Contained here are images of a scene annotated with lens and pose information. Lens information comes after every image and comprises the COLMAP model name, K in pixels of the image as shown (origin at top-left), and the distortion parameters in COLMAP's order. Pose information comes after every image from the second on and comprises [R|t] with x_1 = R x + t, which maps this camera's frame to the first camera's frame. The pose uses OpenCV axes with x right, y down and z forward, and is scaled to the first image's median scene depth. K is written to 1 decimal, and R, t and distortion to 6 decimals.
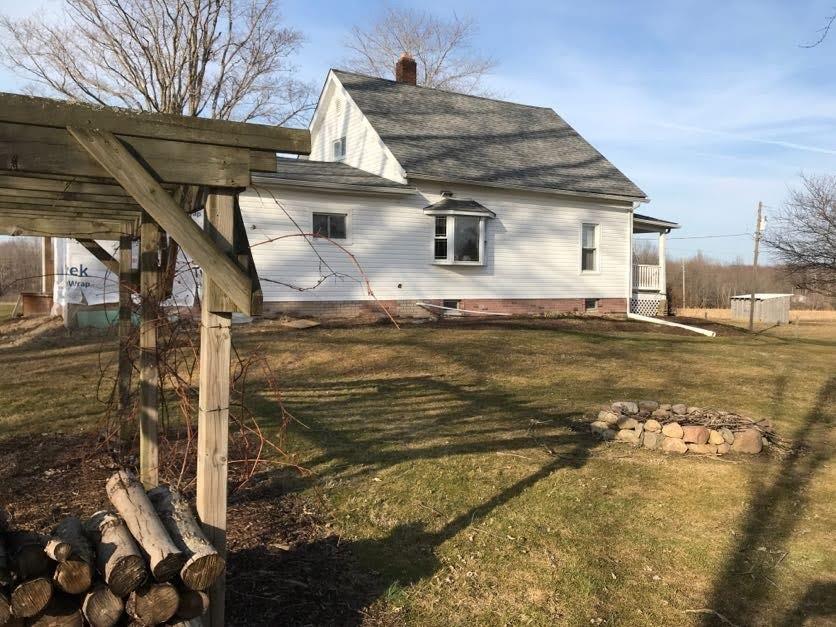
lens RADIAL K [[685.4, 0, 417.8], [0, 685.4, 313.5], [0, 0, 1]] dist [0.026904, -0.014515]
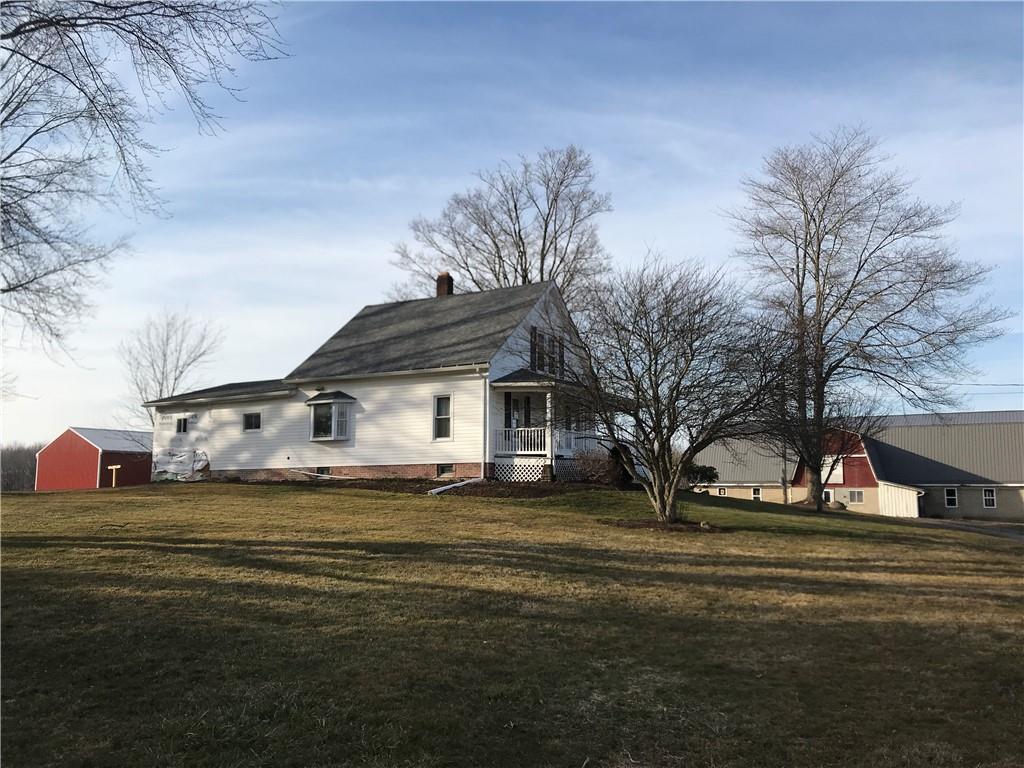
lens RADIAL K [[839.5, 0, 511.0], [0, 839.5, 383.0], [0, 0, 1]] dist [0.026904, -0.014515]
pose [[0.498815, -0.127727, -0.857245, 1.594024], [-0.037842, 0.984928, -0.168772, 0.077963], [0.865882, 0.116626, 0.486464, 0.490454]]
